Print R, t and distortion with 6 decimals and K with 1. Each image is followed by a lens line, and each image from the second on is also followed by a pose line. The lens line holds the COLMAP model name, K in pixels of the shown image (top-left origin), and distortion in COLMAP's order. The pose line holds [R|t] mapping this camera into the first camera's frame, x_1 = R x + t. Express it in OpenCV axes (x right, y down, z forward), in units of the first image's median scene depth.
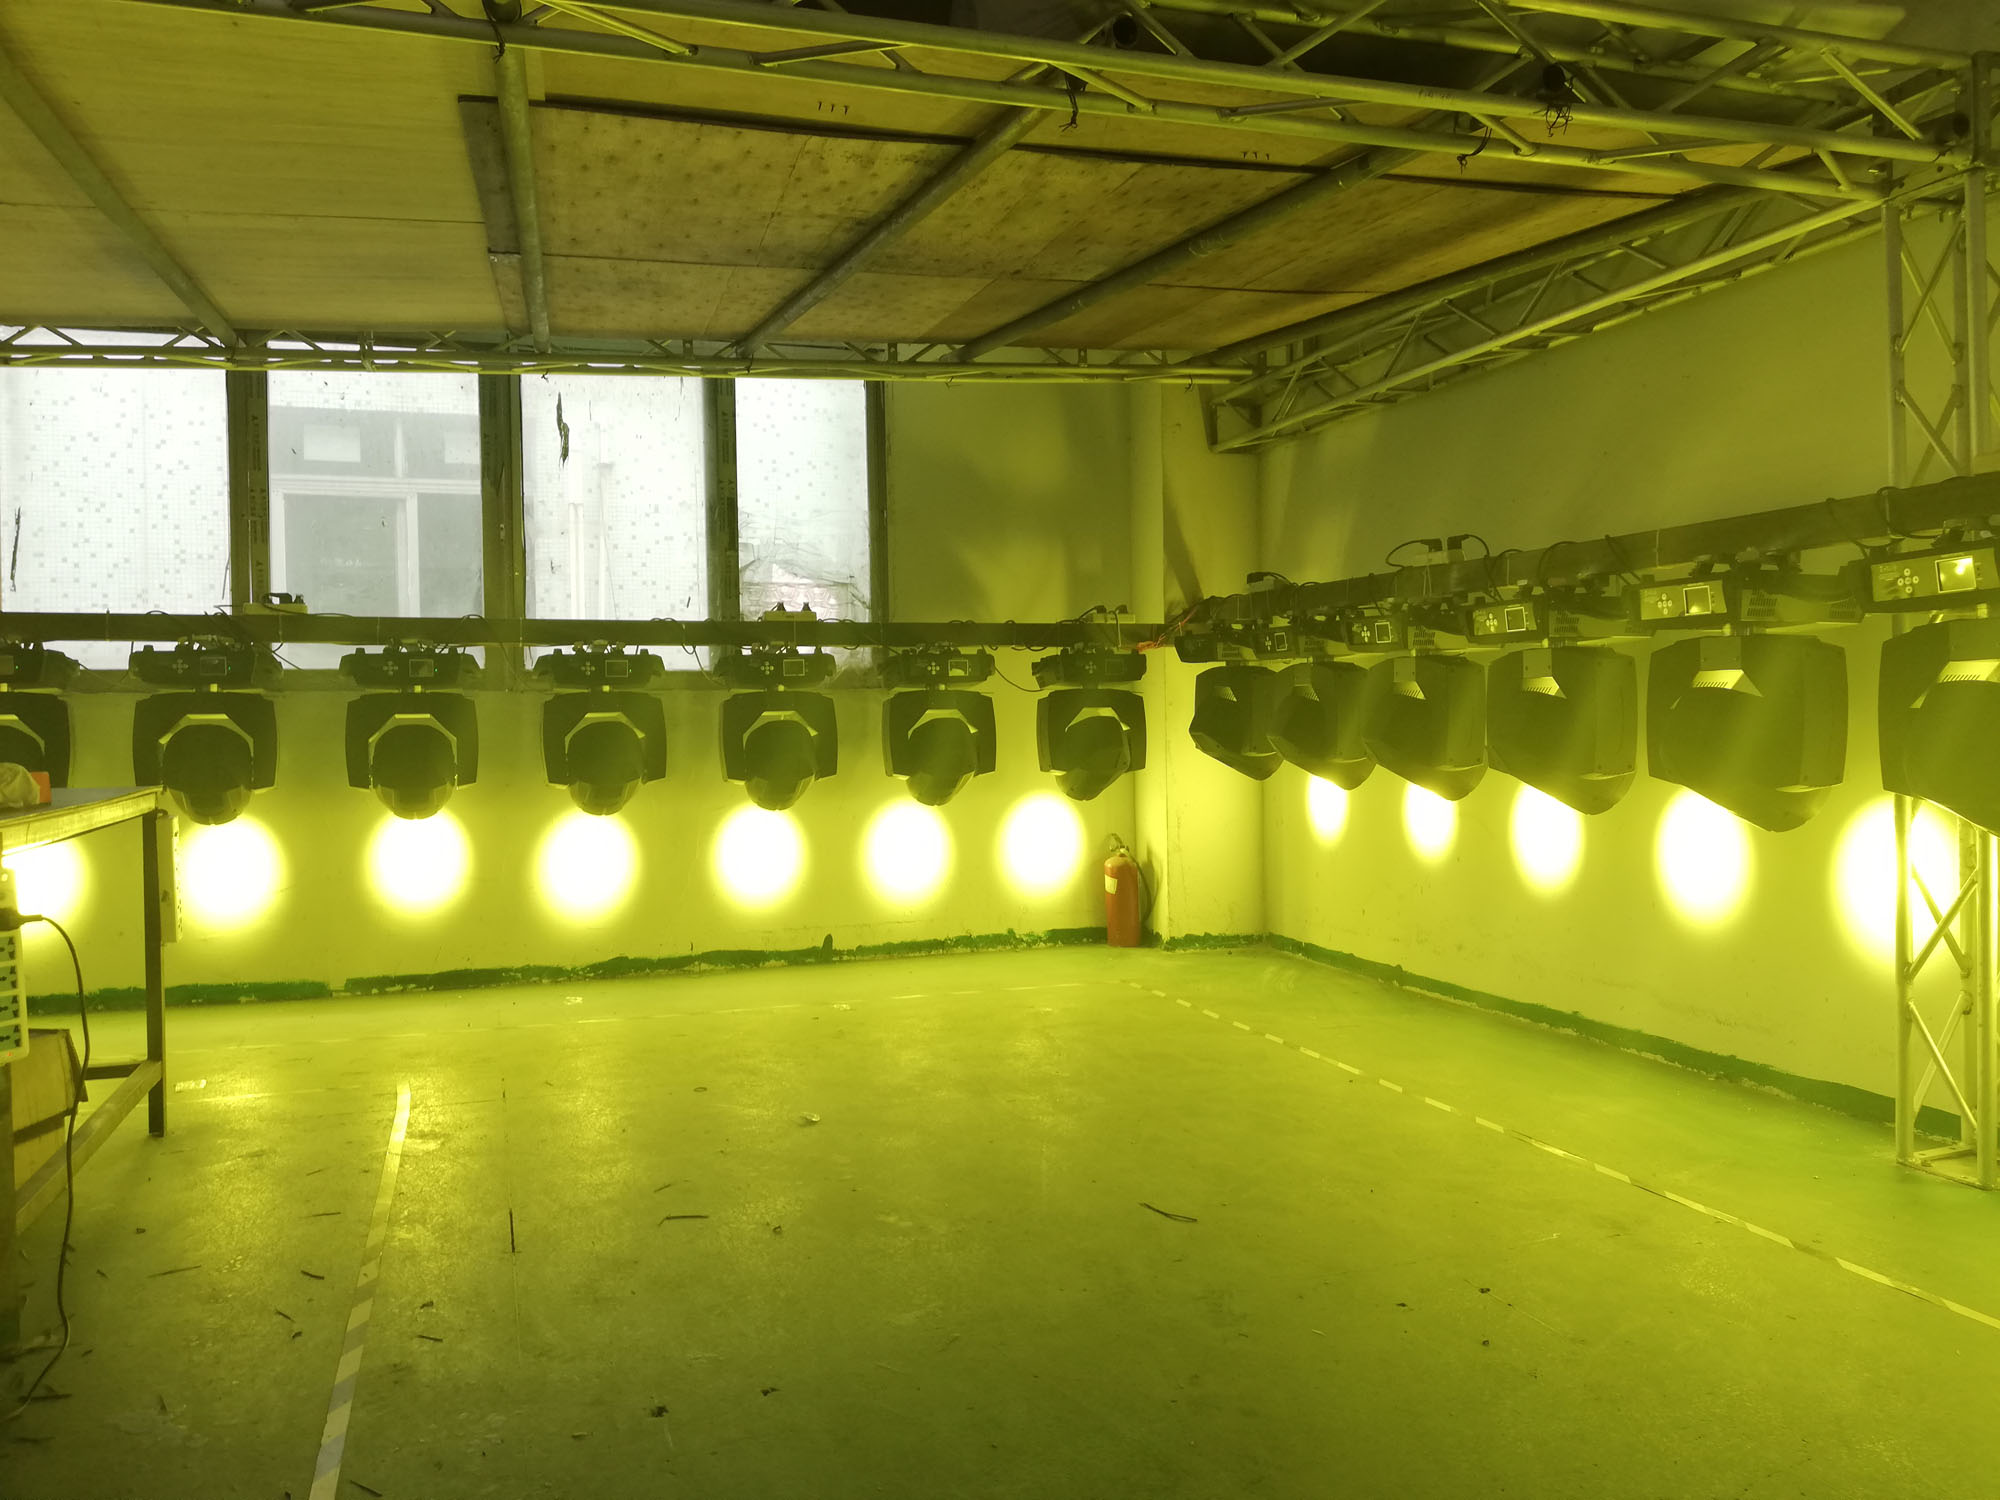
lens RADIAL K [[1535.6, 0, 998.1], [0, 1535.6, 741.2], [0, 0, 1]] dist [0.085595, -0.108338]
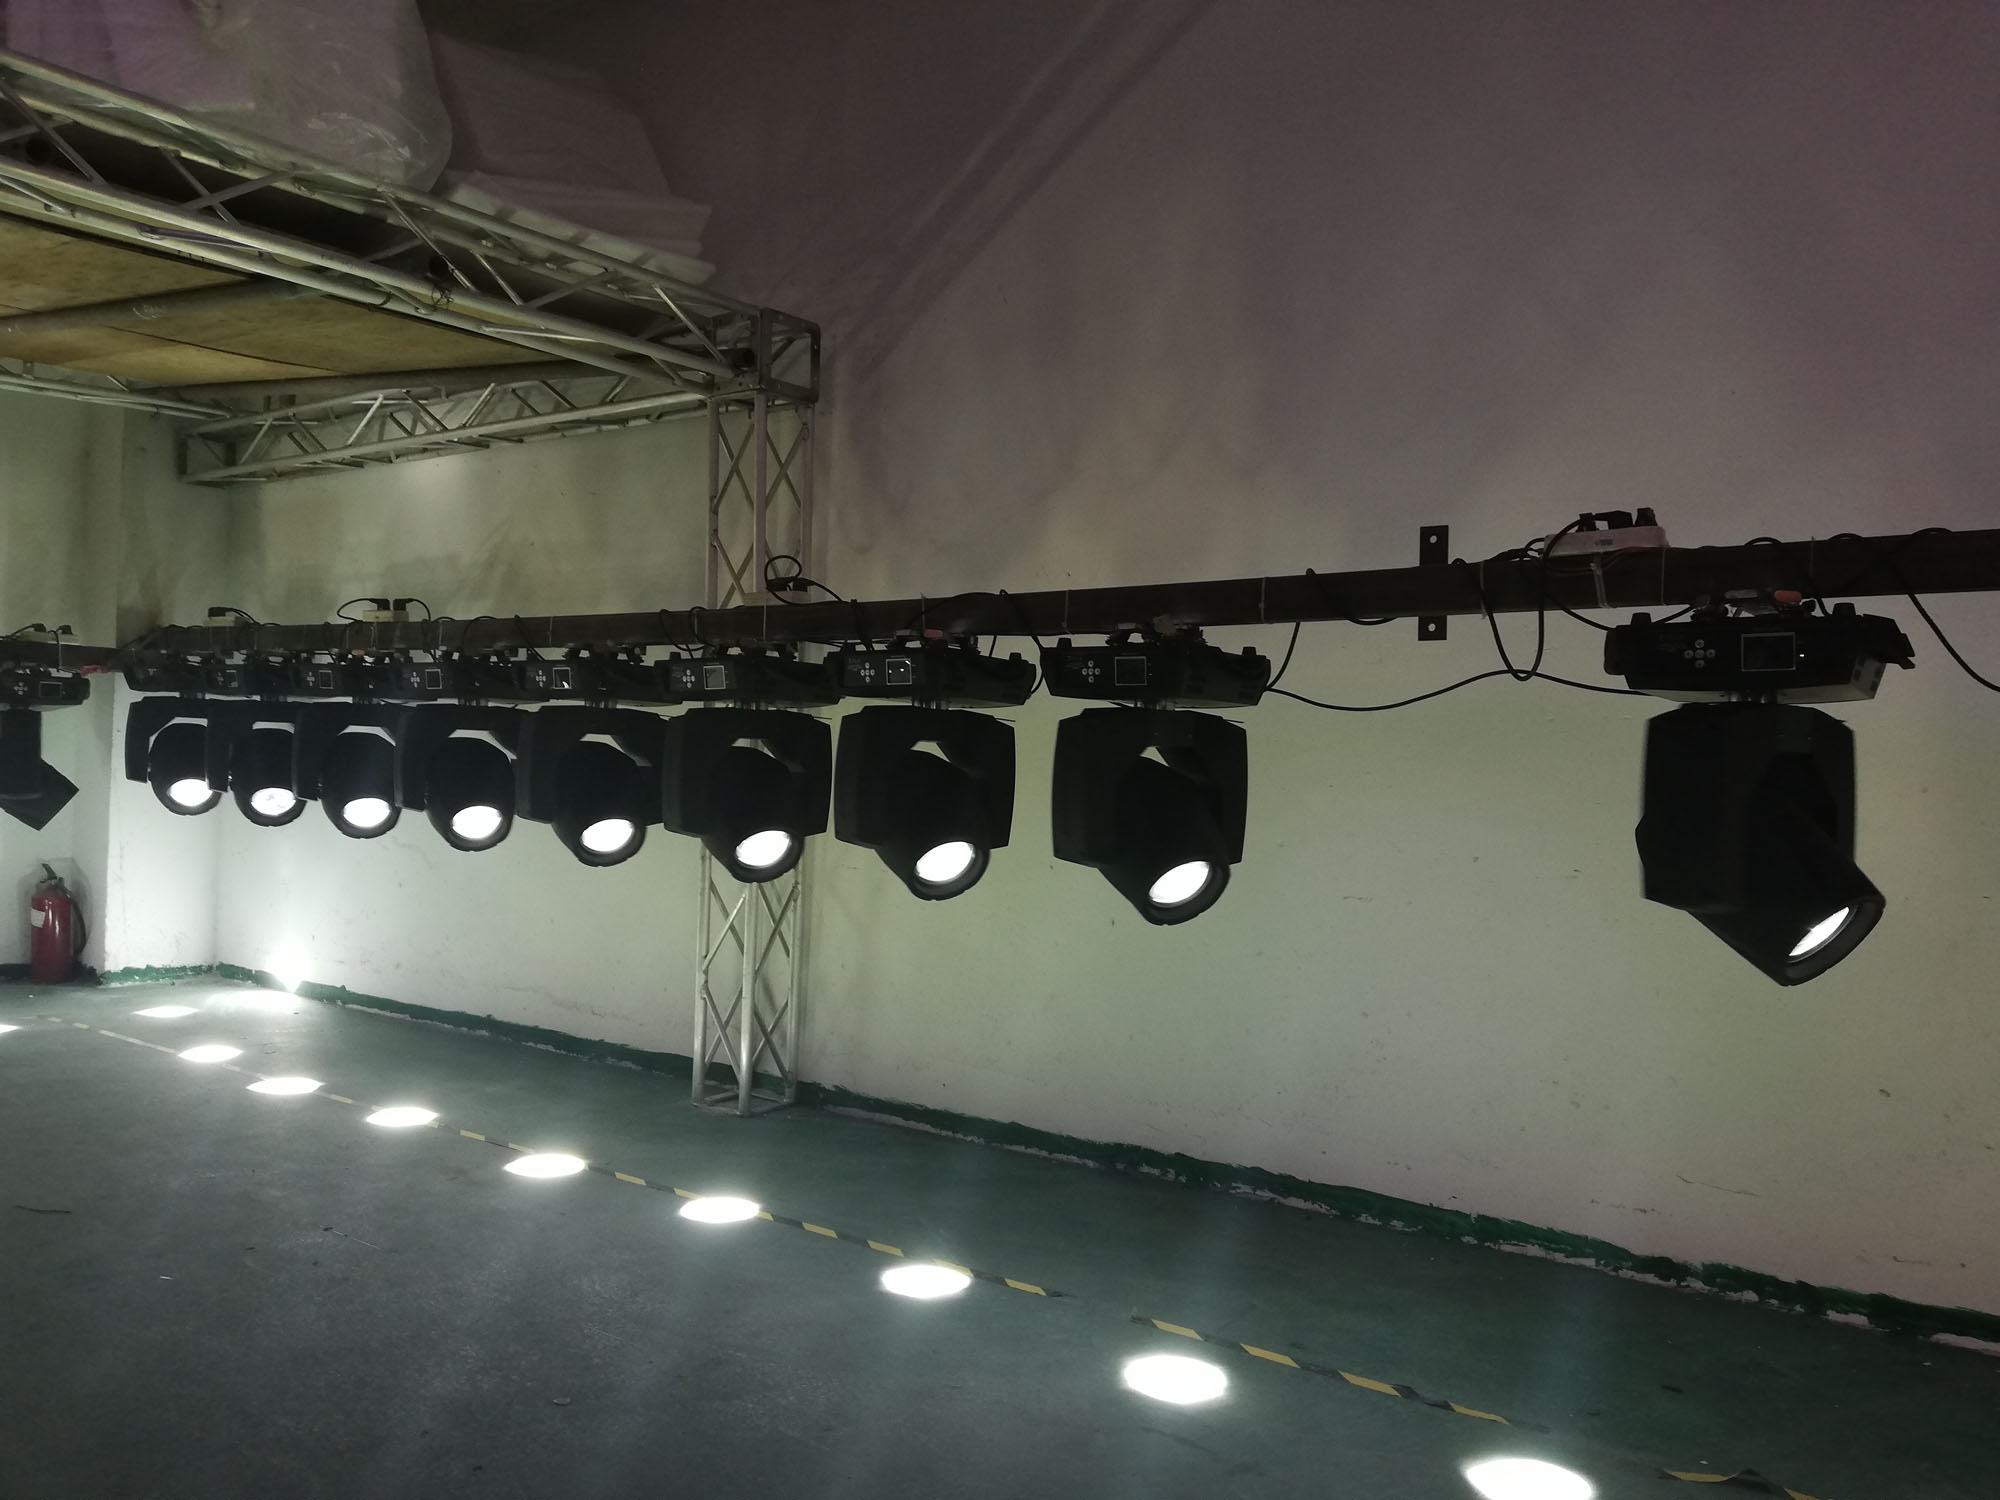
lens RADIAL K [[1535.6, 0, 998.1], [0, 1535.6, 741.2], [0, 0, 1]] dist [0.085595, -0.108338]
pose [[0.824734, 0.050613, 0.563251, 0.020889], [-0.037351, 0.998687, -0.035050, -0.004940], [-0.564286, 0.007869, 0.825542, -0.184859]]
